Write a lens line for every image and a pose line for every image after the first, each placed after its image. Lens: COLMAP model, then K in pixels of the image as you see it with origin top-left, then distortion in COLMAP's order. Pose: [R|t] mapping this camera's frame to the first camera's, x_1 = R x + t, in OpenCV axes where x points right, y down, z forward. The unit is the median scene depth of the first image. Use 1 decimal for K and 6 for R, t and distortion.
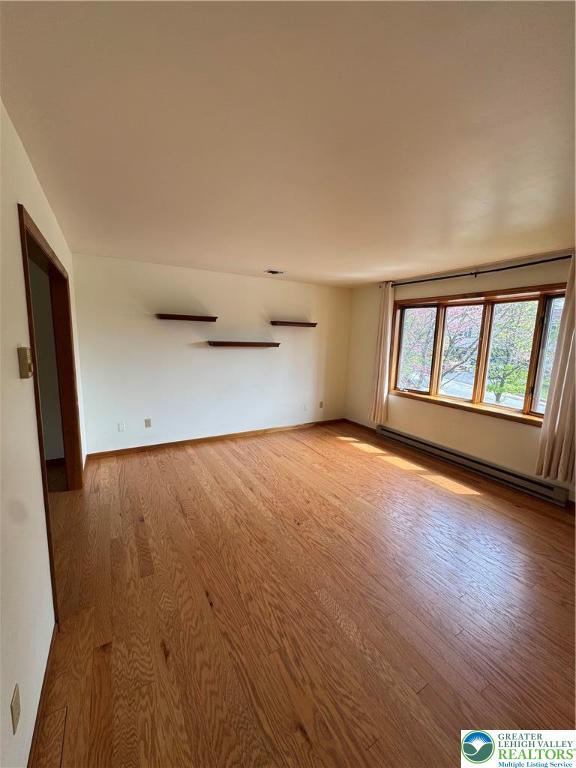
lens RADIAL K [[311.4, 0, 287.8], [0, 311.4, 383.0], [0, 0, 1]] dist [-0.001517, 0.000007]
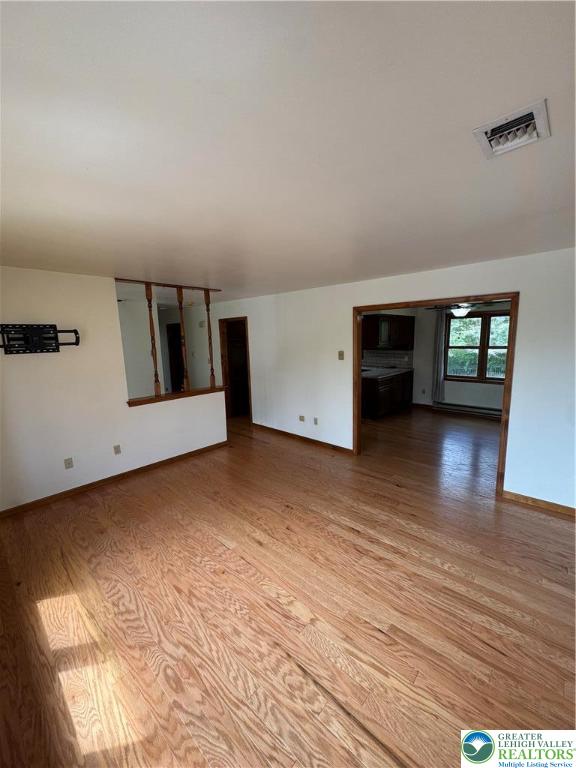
lens RADIAL K [[311.4, 0, 288.2], [0, 311.4, 385.6], [0, 0, 1]] dist [-0.001517, 0.000007]
pose [[-0.956073, 0.036344, -0.290867, 0.313425], [-0.051473, 0.956051, 0.288648, -0.291422], [0.288574, 0.290941, -0.912183, 1.682548]]
